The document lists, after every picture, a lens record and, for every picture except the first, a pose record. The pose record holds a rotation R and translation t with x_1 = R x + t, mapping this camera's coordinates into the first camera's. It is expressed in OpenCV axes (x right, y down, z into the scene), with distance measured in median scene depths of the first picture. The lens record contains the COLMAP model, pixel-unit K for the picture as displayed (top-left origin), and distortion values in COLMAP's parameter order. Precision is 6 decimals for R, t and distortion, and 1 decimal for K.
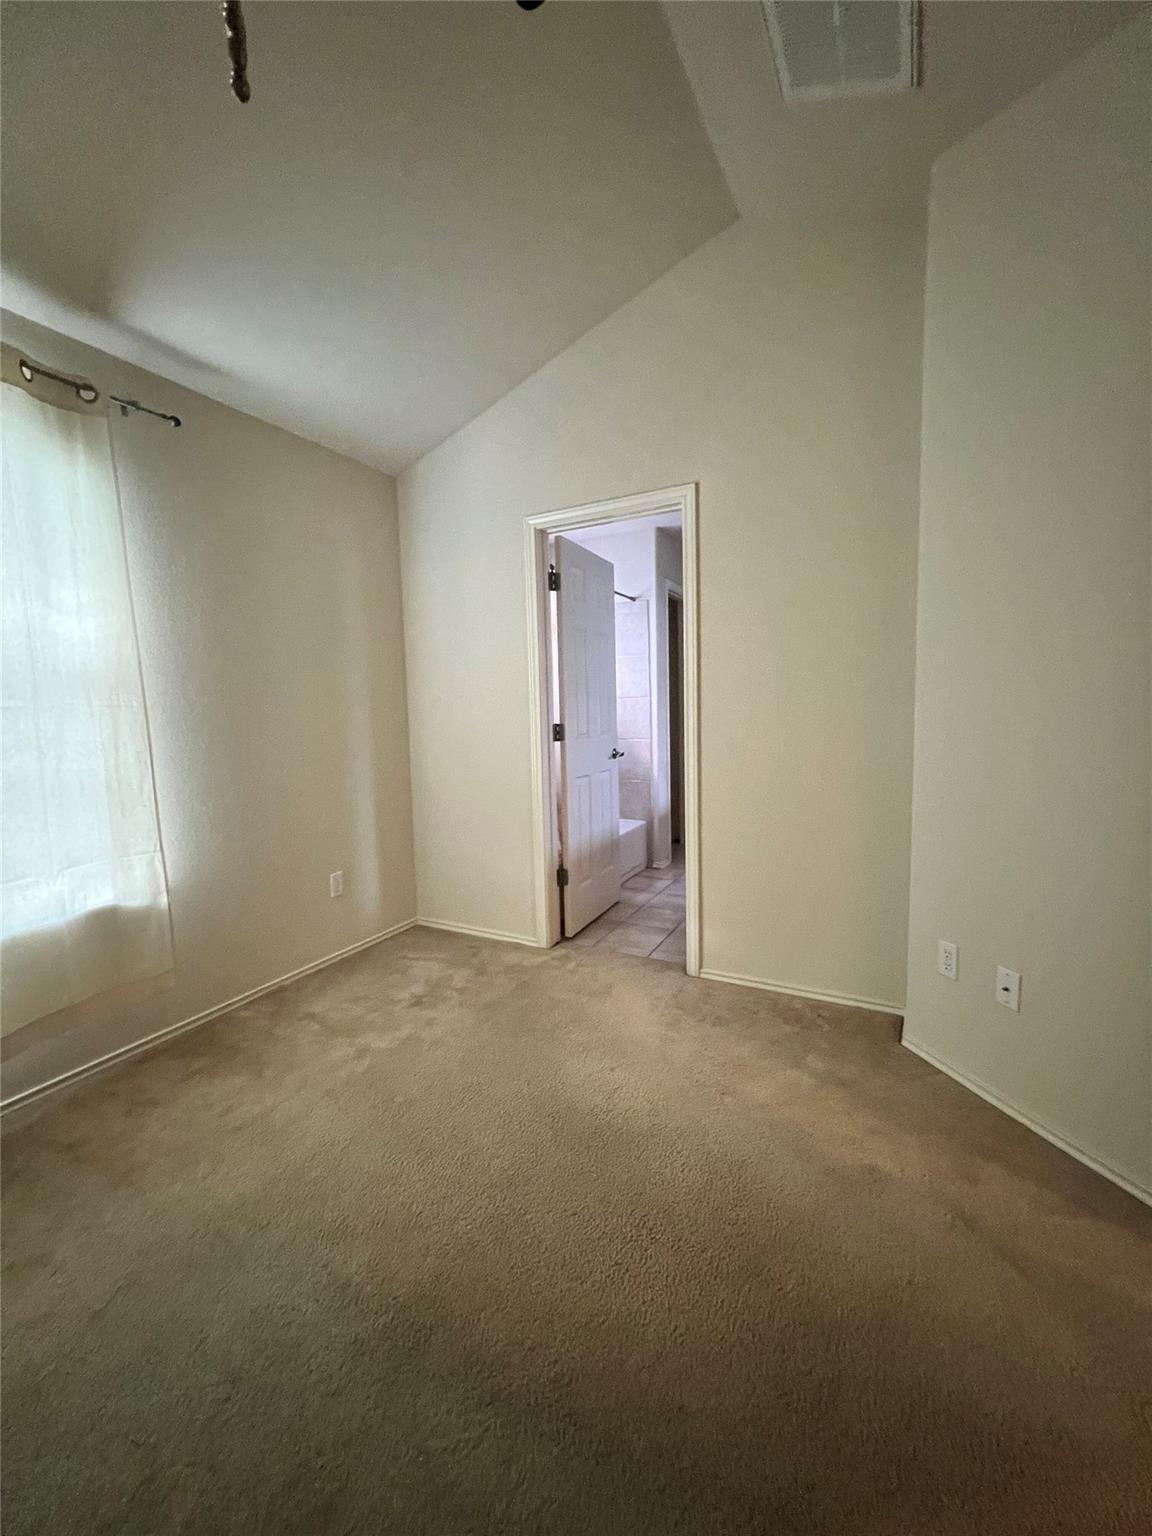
lens RADIAL K [[616.1, 0, 581.3], [0, 616.1, 762.6], [0, 0, 1]] dist [-0.001689, 0.000536]
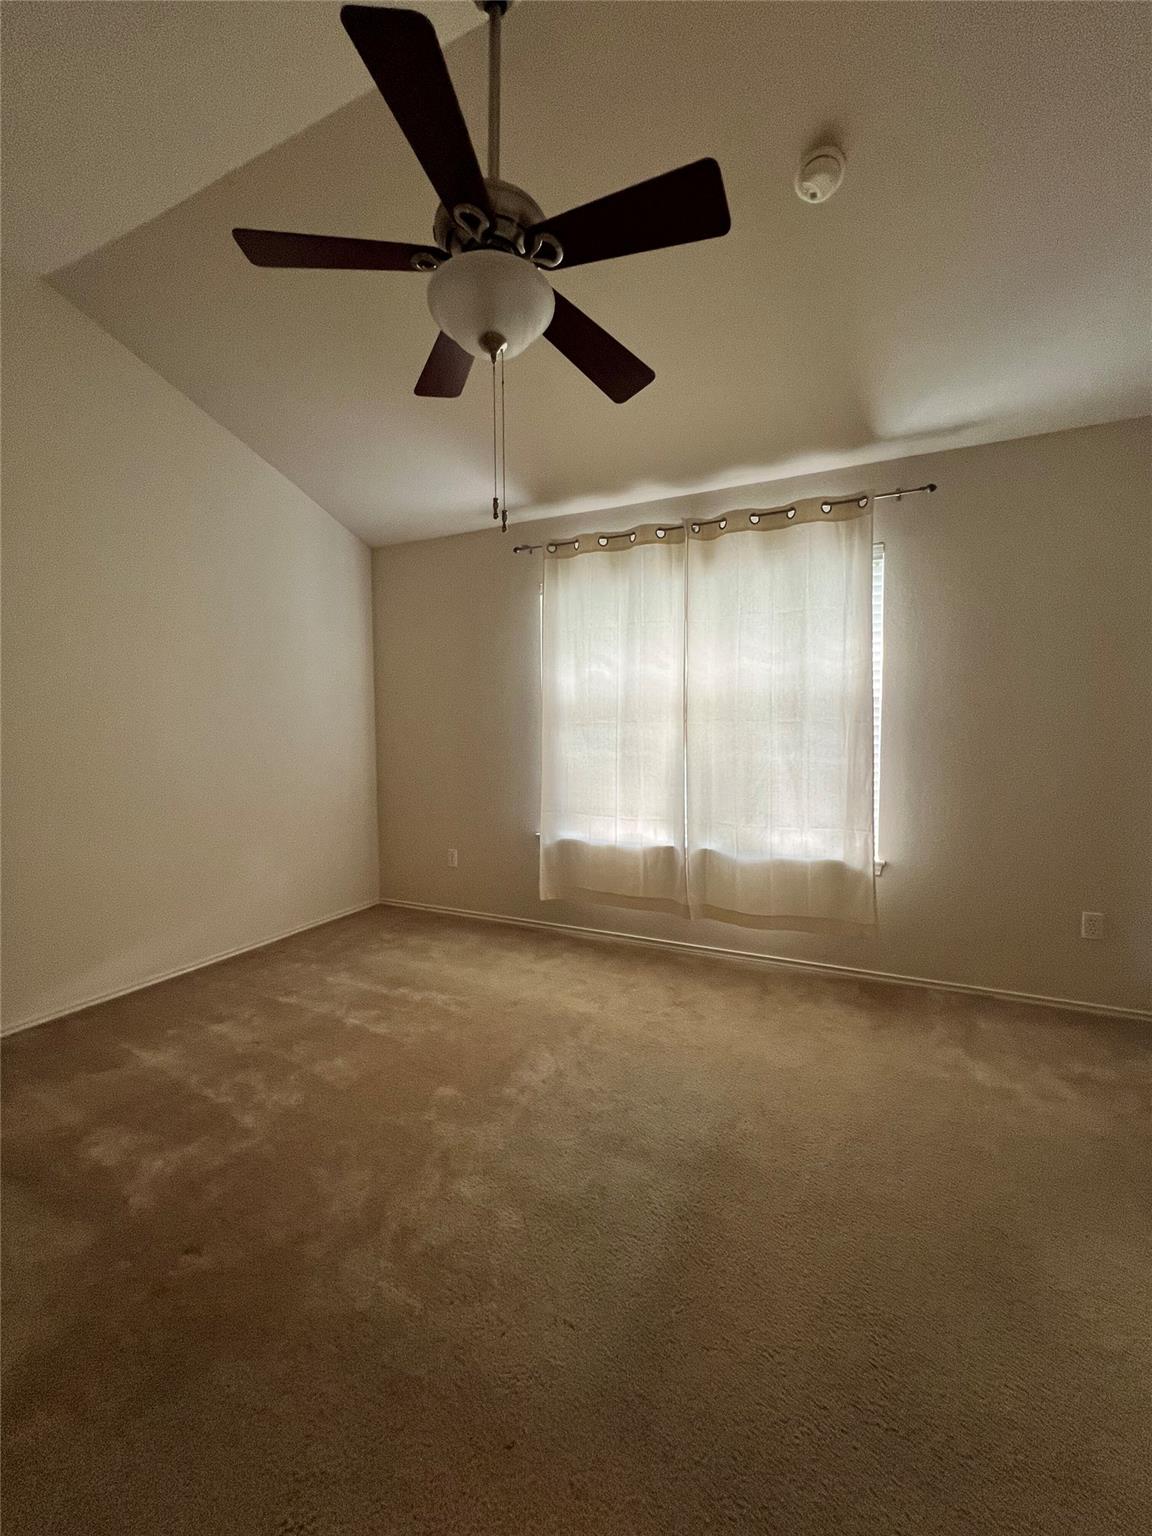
lens RADIAL K [[616.1, 0, 581.7], [0, 616.1, 770.0], [0, 0, 1]] dist [-0.001689, 0.000536]
pose [[0.039548, 0.085138, -0.995584, 0.602899], [-0.091535, 0.992483, 0.081237, -0.038153], [0.995016, 0.087918, 0.047044, 0.319131]]
